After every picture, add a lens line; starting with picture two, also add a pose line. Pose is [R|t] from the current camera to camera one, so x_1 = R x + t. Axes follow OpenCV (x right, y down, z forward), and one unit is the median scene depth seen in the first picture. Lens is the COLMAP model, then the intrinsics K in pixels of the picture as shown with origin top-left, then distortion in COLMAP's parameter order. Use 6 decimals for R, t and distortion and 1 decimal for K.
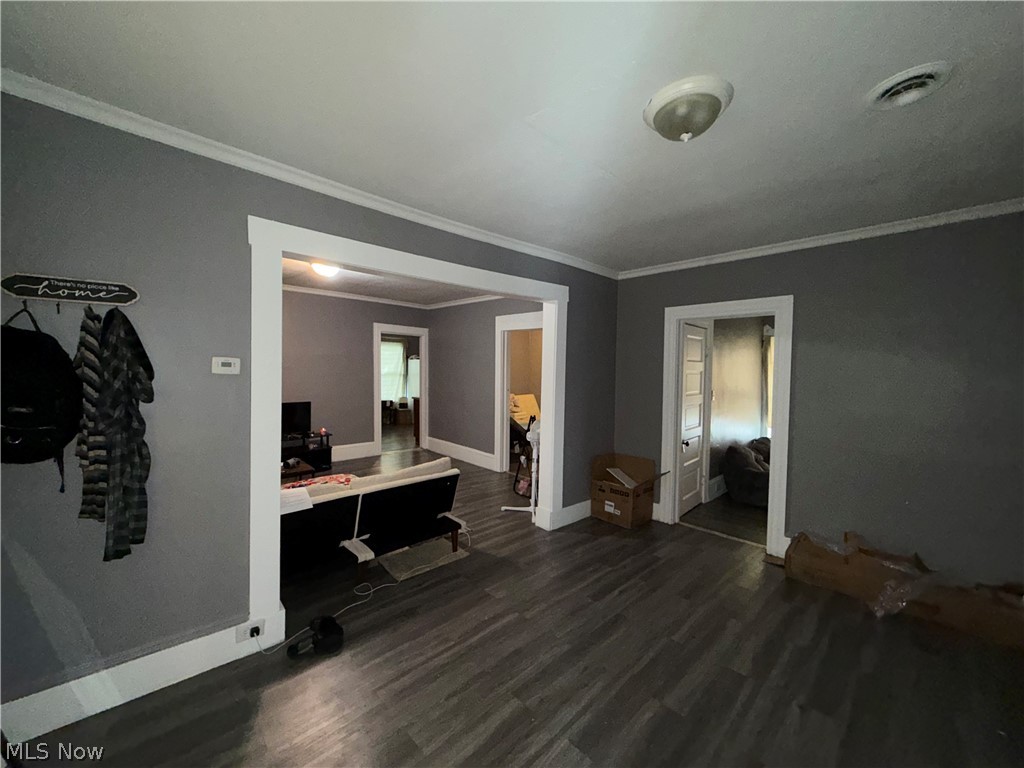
lens RADIAL K [[405.7, 0, 514.7], [0, 405.7, 383.7], [0, 0, 1]] dist [0.008090, 0.000542]
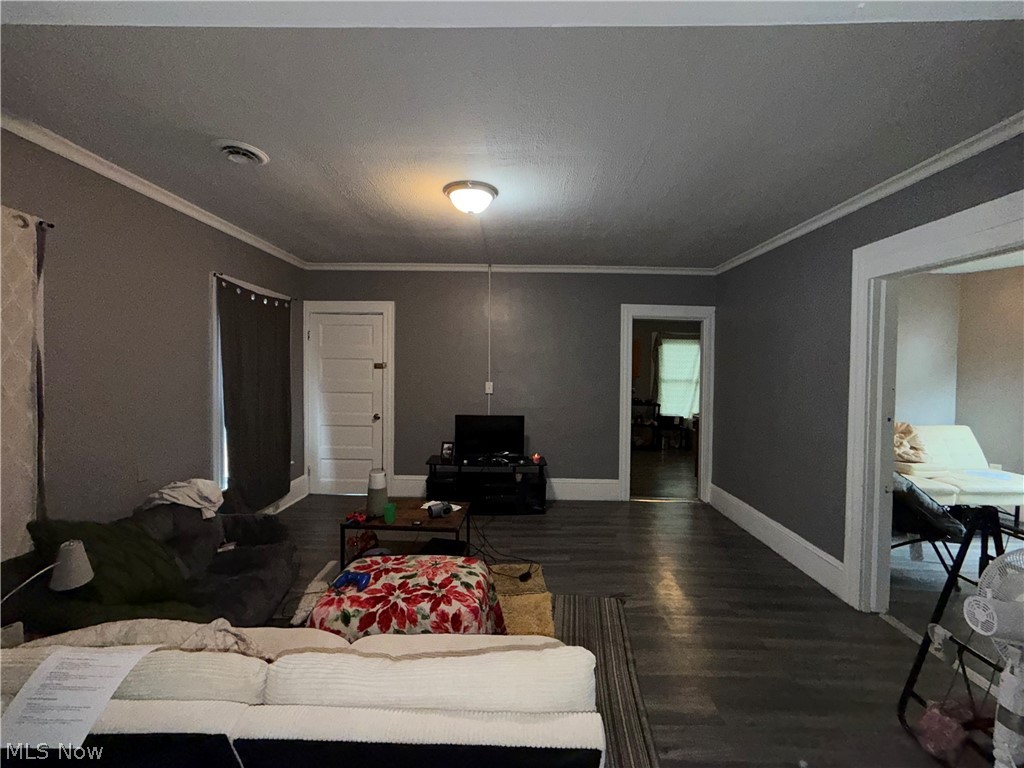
lens RADIAL K [[405.7, 0, 513.6], [0, 405.7, 386.6], [0, 0, 1]] dist [0.008090, 0.000542]
pose [[0.711210, 0.012748, -0.702864, 0.005137], [-0.022552, 0.999735, -0.004687, -0.005430], [0.702618, 0.019184, 0.711309, 0.427885]]
